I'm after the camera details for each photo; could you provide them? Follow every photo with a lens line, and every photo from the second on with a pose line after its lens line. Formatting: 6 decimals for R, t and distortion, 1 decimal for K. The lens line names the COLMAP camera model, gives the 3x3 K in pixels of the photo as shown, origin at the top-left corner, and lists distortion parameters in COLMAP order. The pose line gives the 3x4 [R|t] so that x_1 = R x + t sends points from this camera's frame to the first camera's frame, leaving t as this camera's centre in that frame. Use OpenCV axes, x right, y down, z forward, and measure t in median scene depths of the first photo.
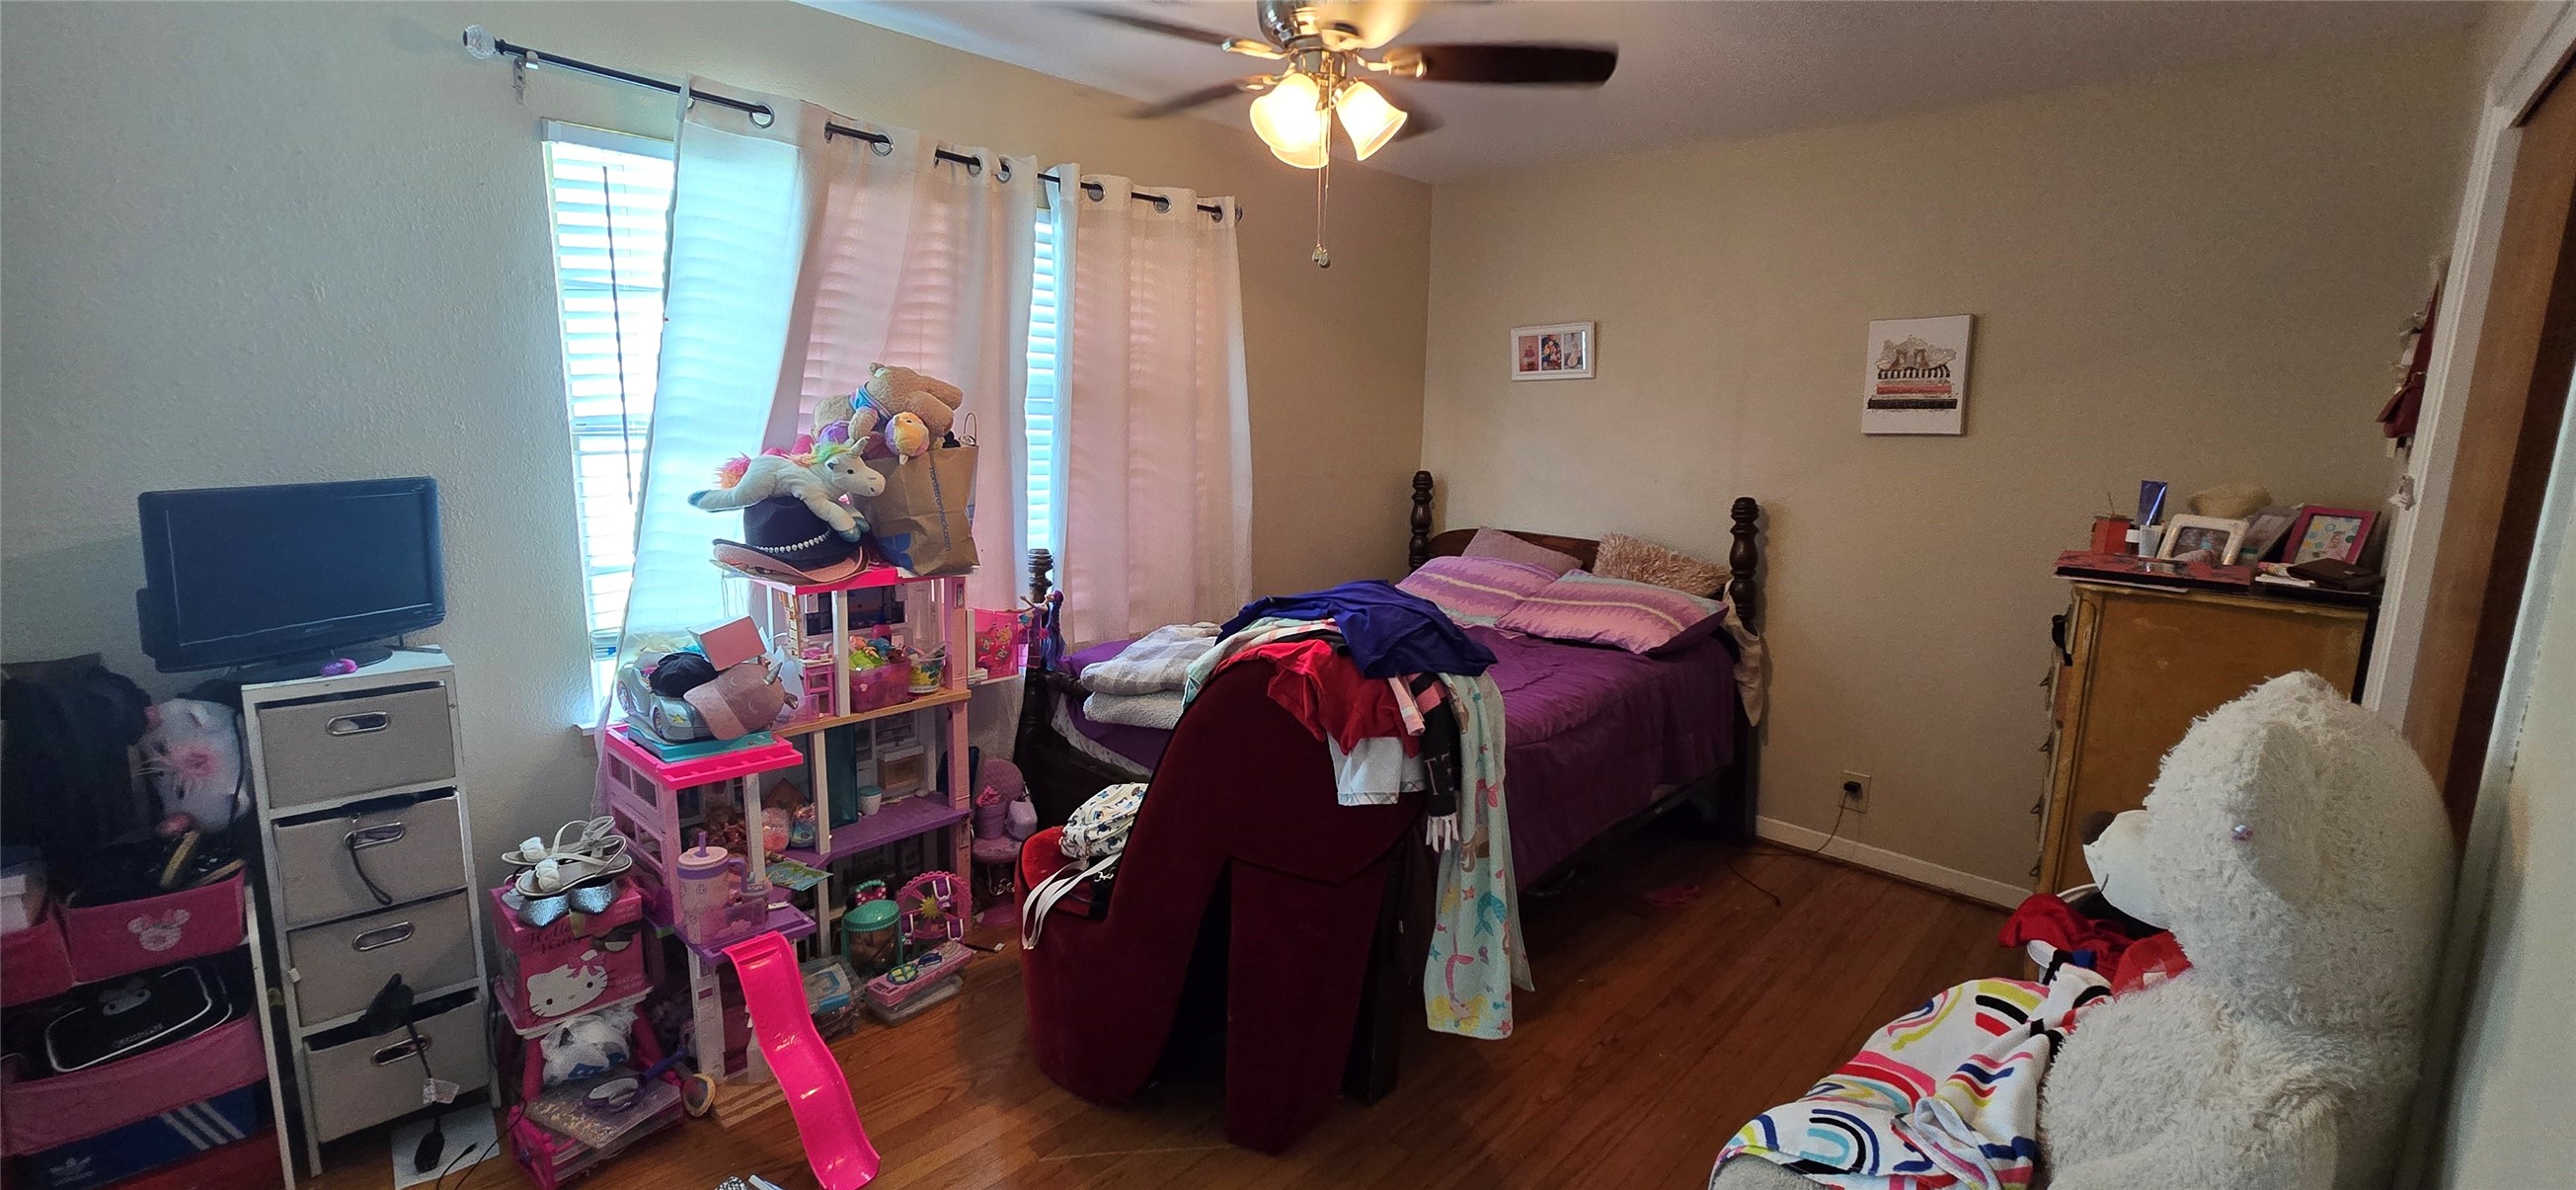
lens RADIAL K [[1049.8, 0, 1294.5], [0, 1049.8, 580.0], [0, 0, 1]] dist [-0.003032, -0.000328]
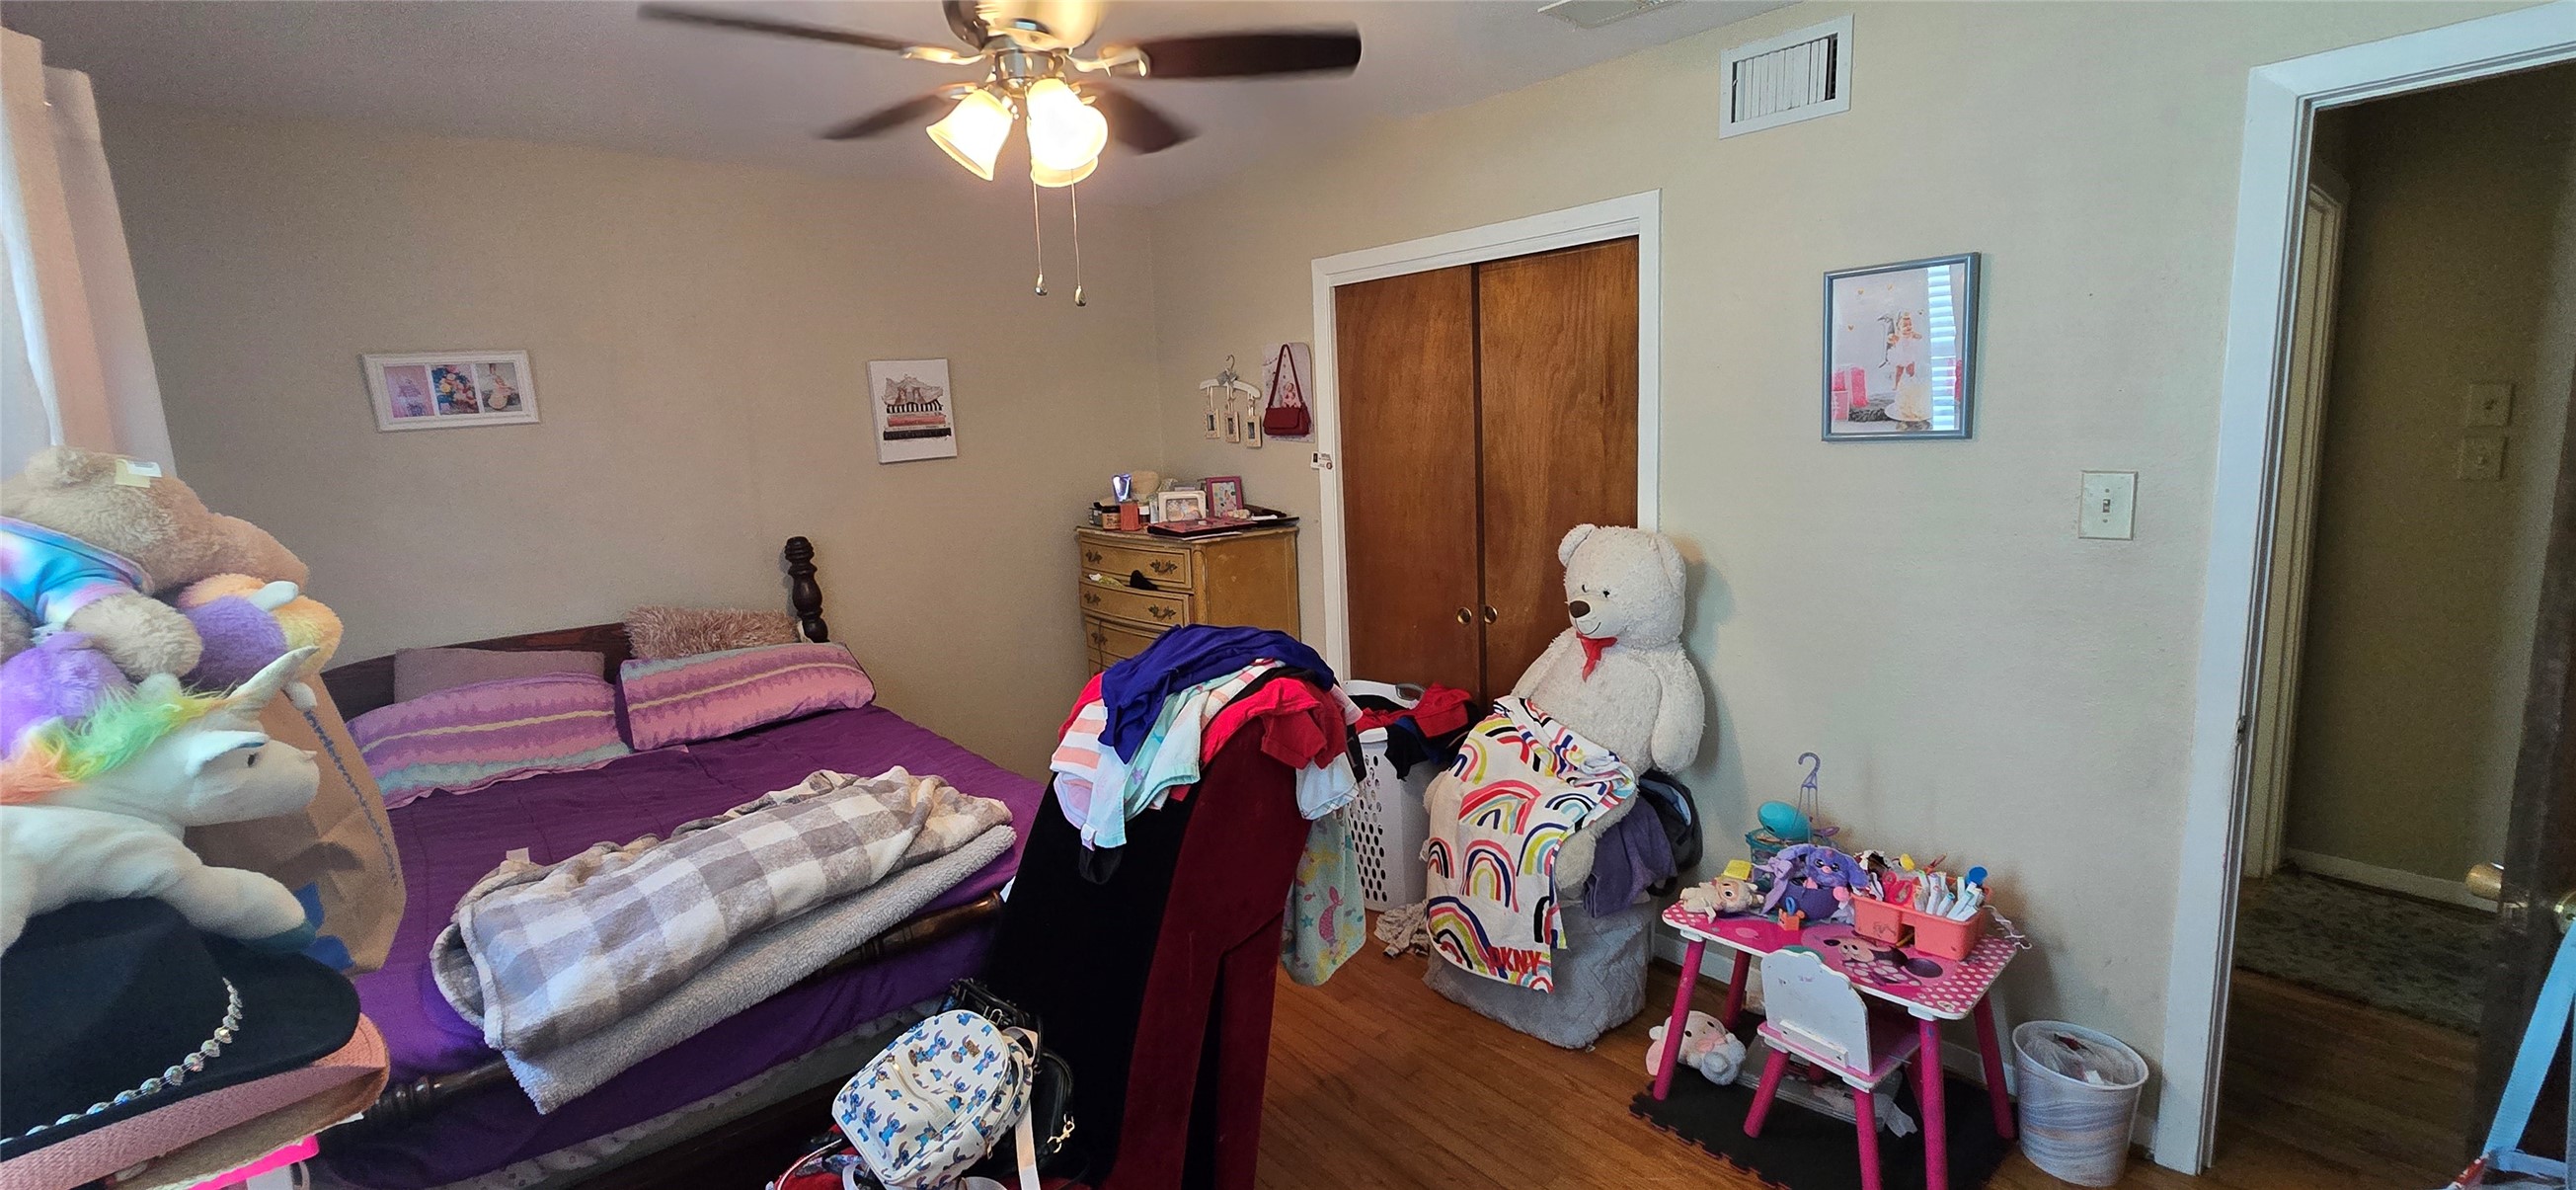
lens RADIAL K [[1049.8, 0, 1294.5], [0, 1049.8, 580.0], [0, 0, 1]] dist [-0.003032, -0.000328]
pose [[0.107399, -0.180149, 0.977758, -0.521982], [0.207068, 0.965934, 0.155226, -0.103368], [-0.972414, 0.185791, 0.141043, 0.452319]]
